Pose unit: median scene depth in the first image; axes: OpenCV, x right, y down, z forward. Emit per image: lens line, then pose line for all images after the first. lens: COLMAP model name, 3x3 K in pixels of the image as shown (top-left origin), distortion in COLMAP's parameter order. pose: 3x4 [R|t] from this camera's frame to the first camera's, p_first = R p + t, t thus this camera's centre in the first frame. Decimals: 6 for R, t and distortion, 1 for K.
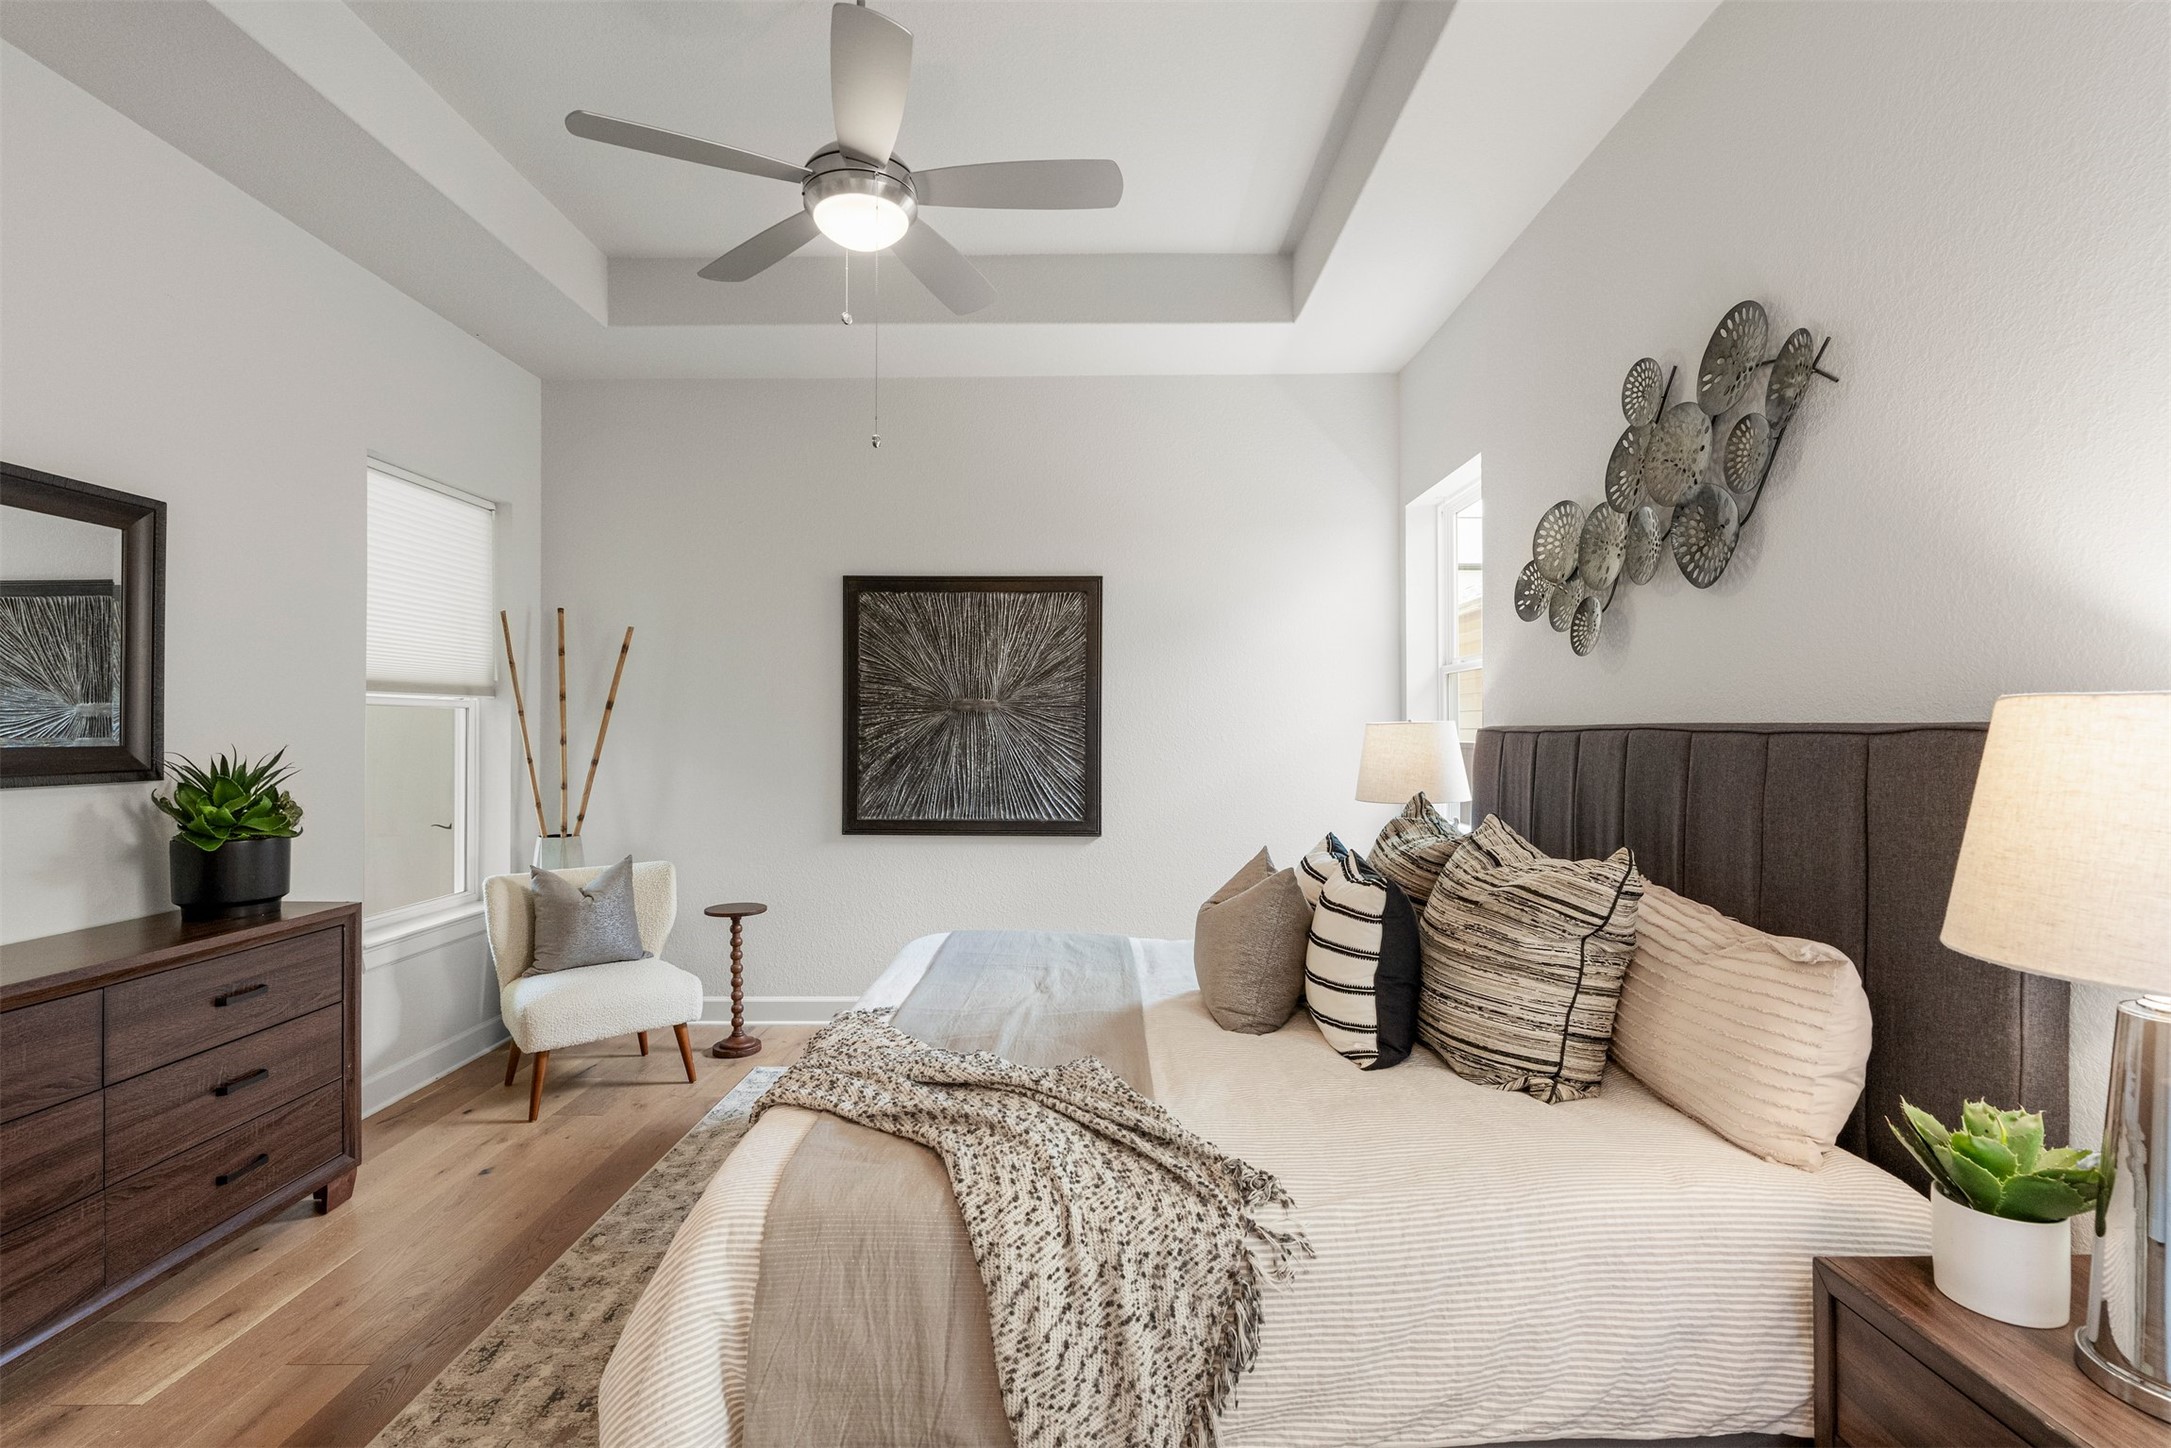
lens RADIAL K [[987.3, 0, 1087.6], [0, 987.3, 732.5], [0, 0, 1]] dist [-0.001855, -0.000221]
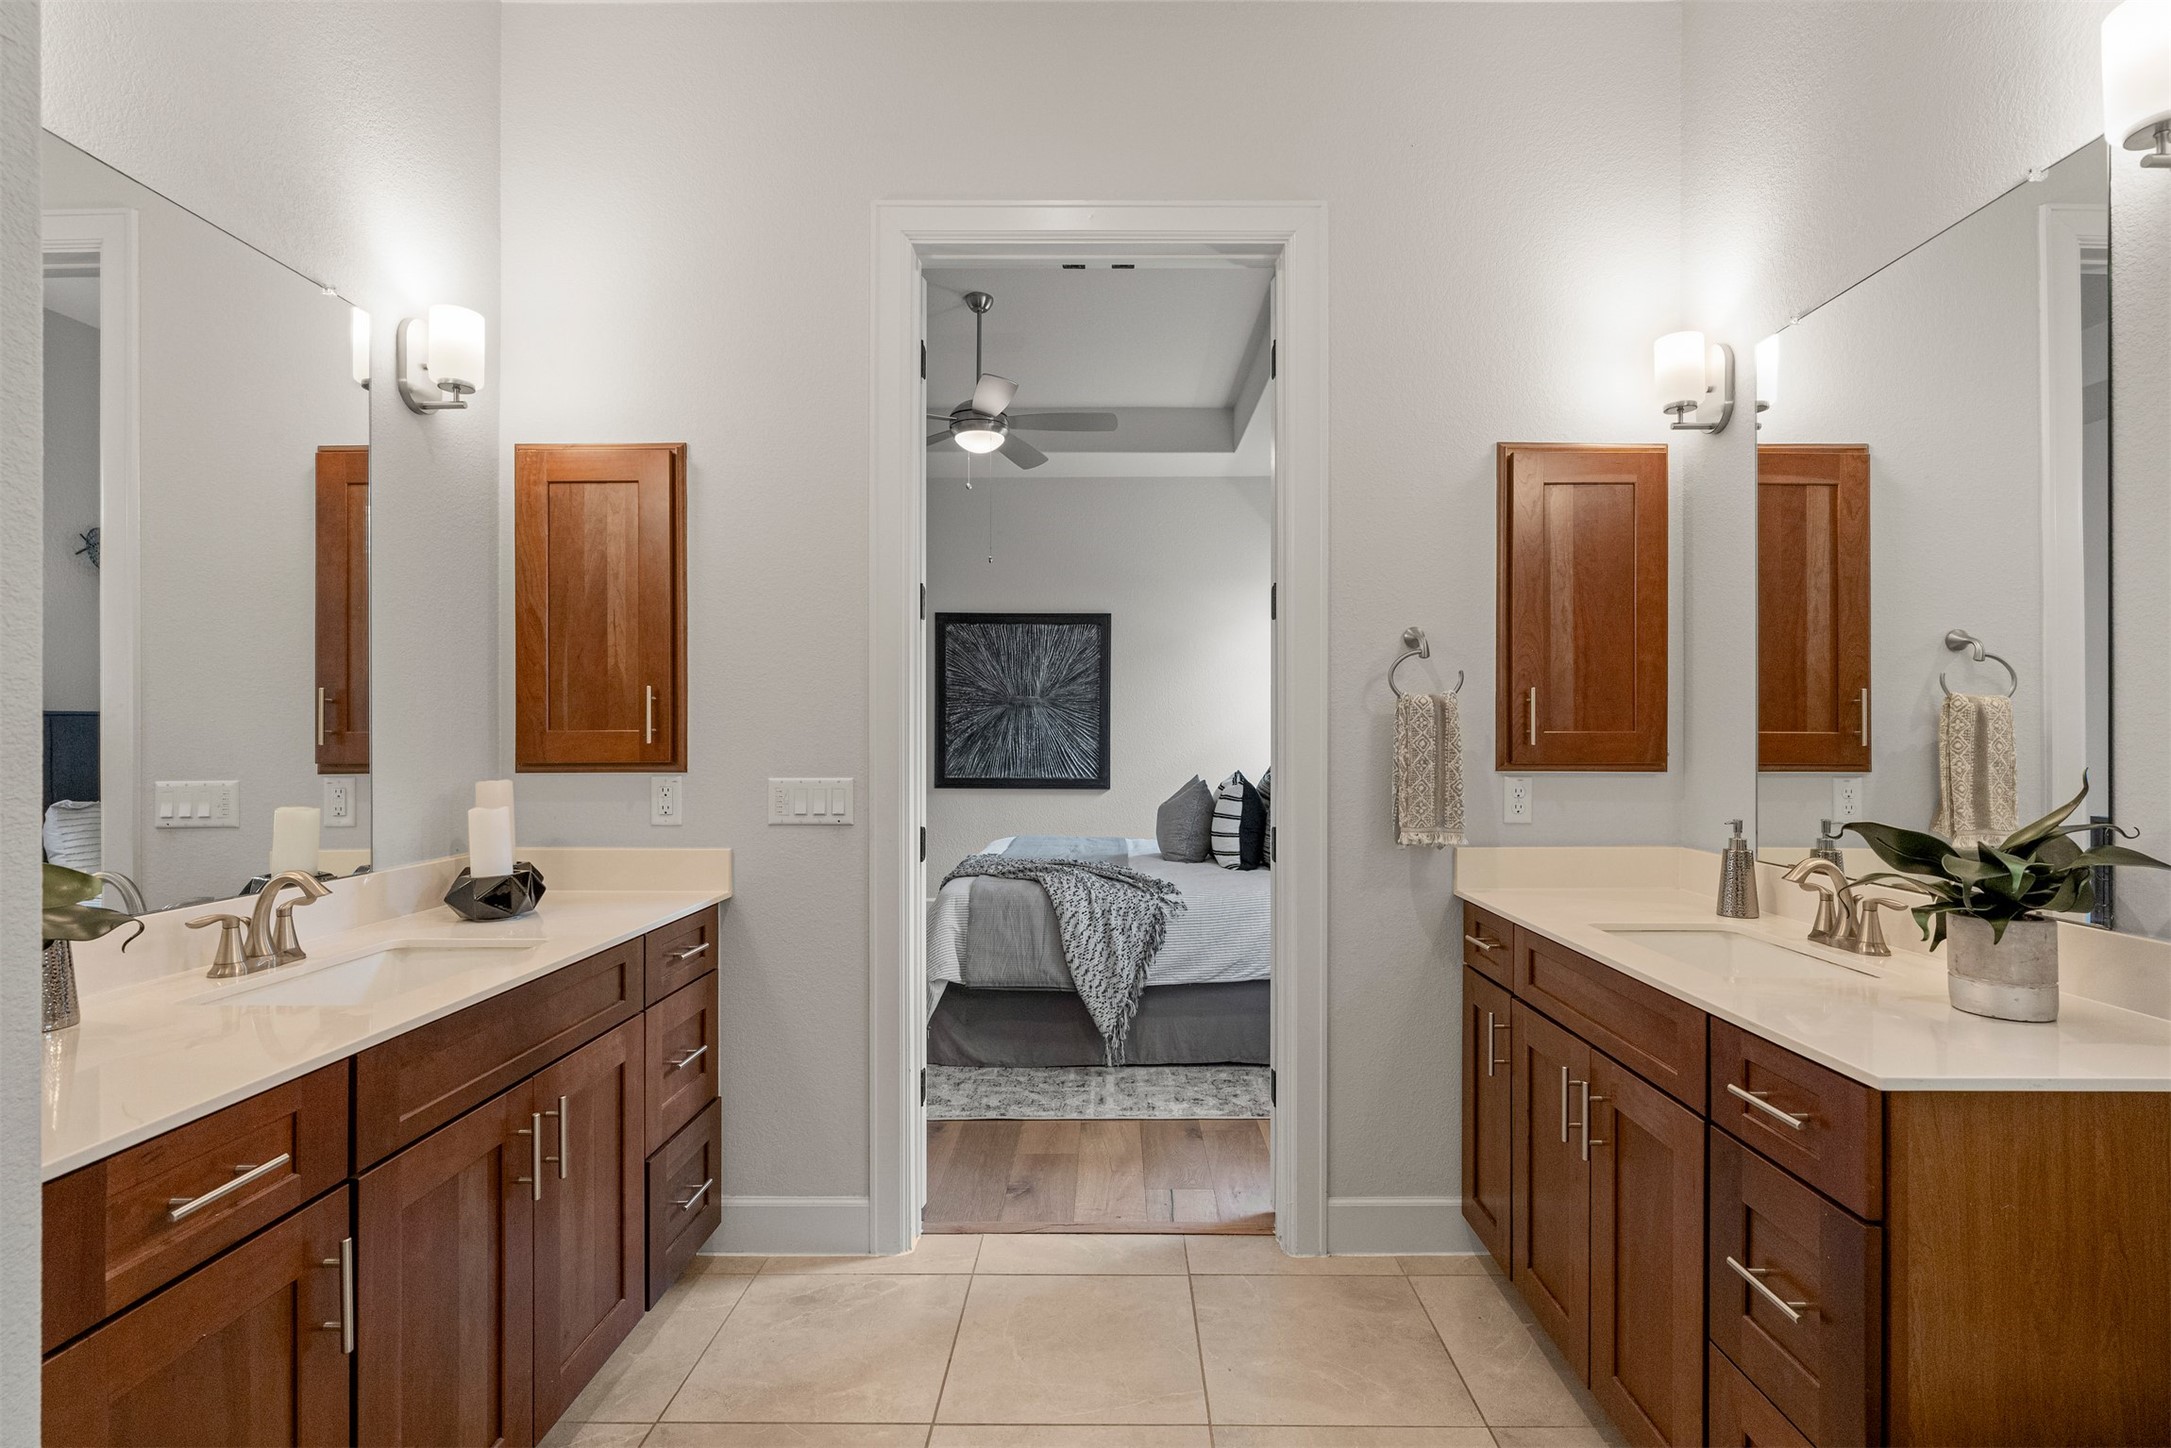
lens RADIAL K [[987.3, 0, 1087.6], [0, 987.3, 732.5], [0, 0, 1]] dist [-0.001855, -0.000221]
pose [[0.999856, 0.001502, -0.016911, 0.011206], [-0.001588, 0.999986, -0.005038, 0.060987], [0.016903, 0.005064, 0.999844, -1.054255]]
